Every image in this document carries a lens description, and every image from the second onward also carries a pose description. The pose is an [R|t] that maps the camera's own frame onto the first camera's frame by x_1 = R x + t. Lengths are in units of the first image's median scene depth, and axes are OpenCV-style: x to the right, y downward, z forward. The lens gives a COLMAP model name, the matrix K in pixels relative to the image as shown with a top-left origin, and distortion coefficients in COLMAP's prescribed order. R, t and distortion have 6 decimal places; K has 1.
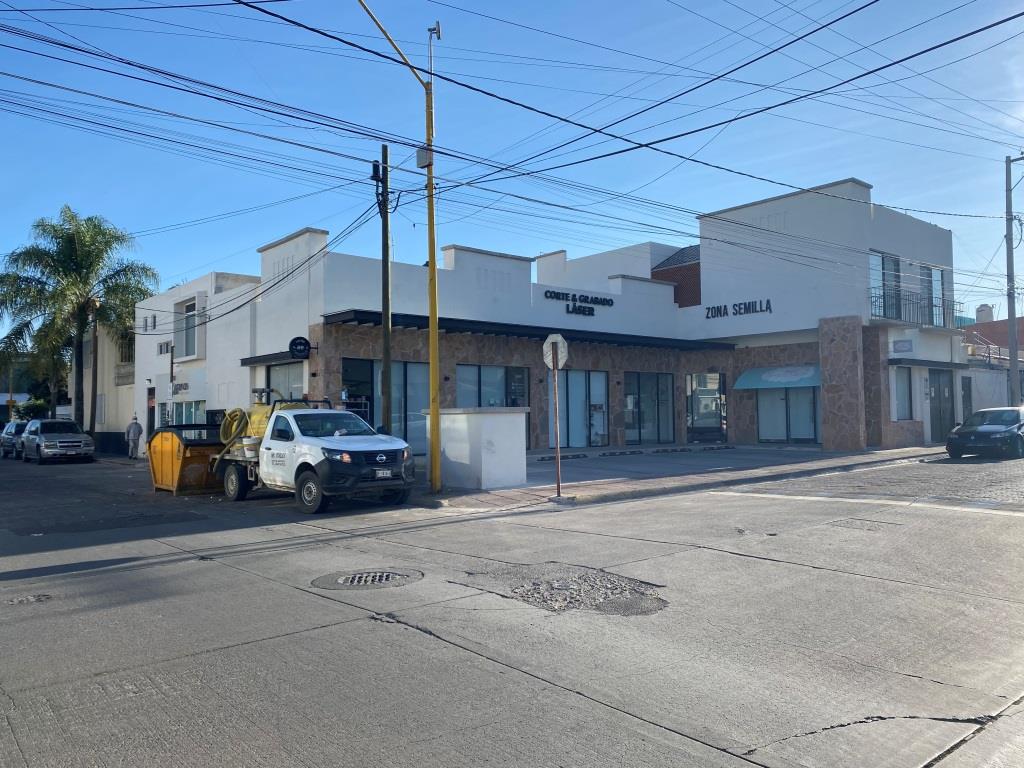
lens RADIAL K [[778.6, 0, 519.6], [0, 778.6, 383.9], [0, 0, 1]] dist [0.029663, -0.053240]
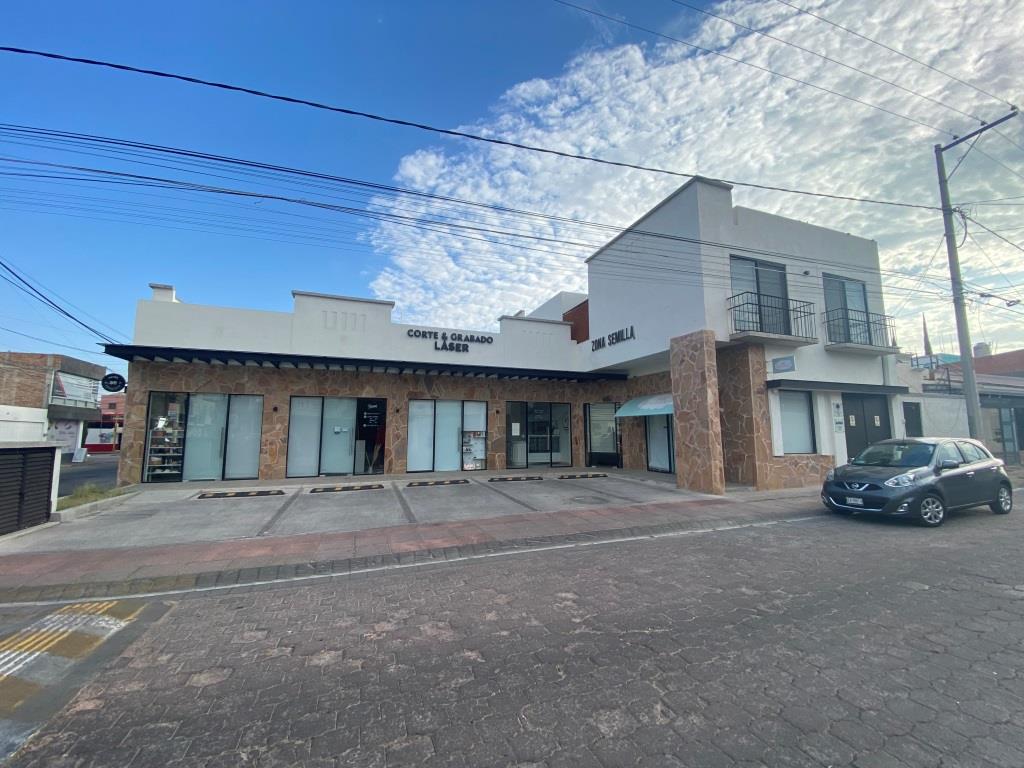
lens RADIAL K [[410.9, 0, 513.9], [0, 410.9, 377.3], [0, 0, 1]] dist [0.012961, -0.016016]
pose [[0.935810, -0.037584, -0.350496, 0.362815], [0.004892, 0.995589, -0.093699, 0.004451], [0.352471, 0.085970, 0.931865, 0.474111]]
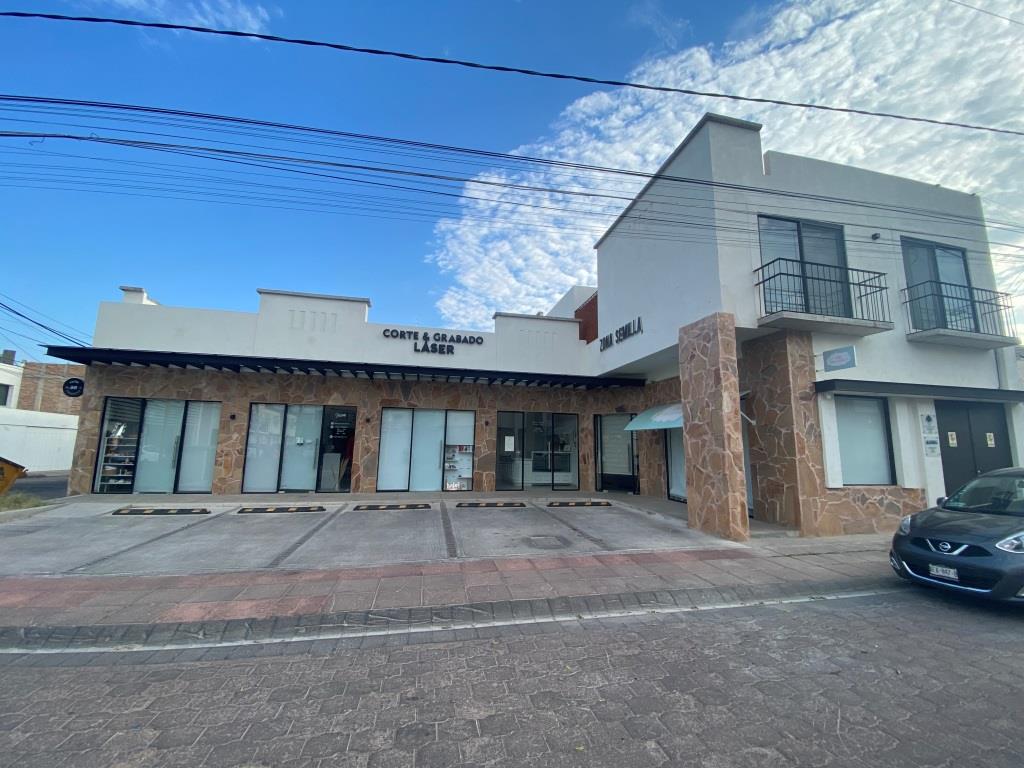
lens RADIAL K [[410.9, 0, 515.1], [0, 410.9, 382.4], [0, 0, 1]] dist [0.012961, -0.016016]
pose [[0.874106, -0.049325, -0.483224, 0.411516], [-0.008008, 0.993232, -0.115869, 0.006911], [0.485669, 0.105152, 0.867796, 0.591327]]
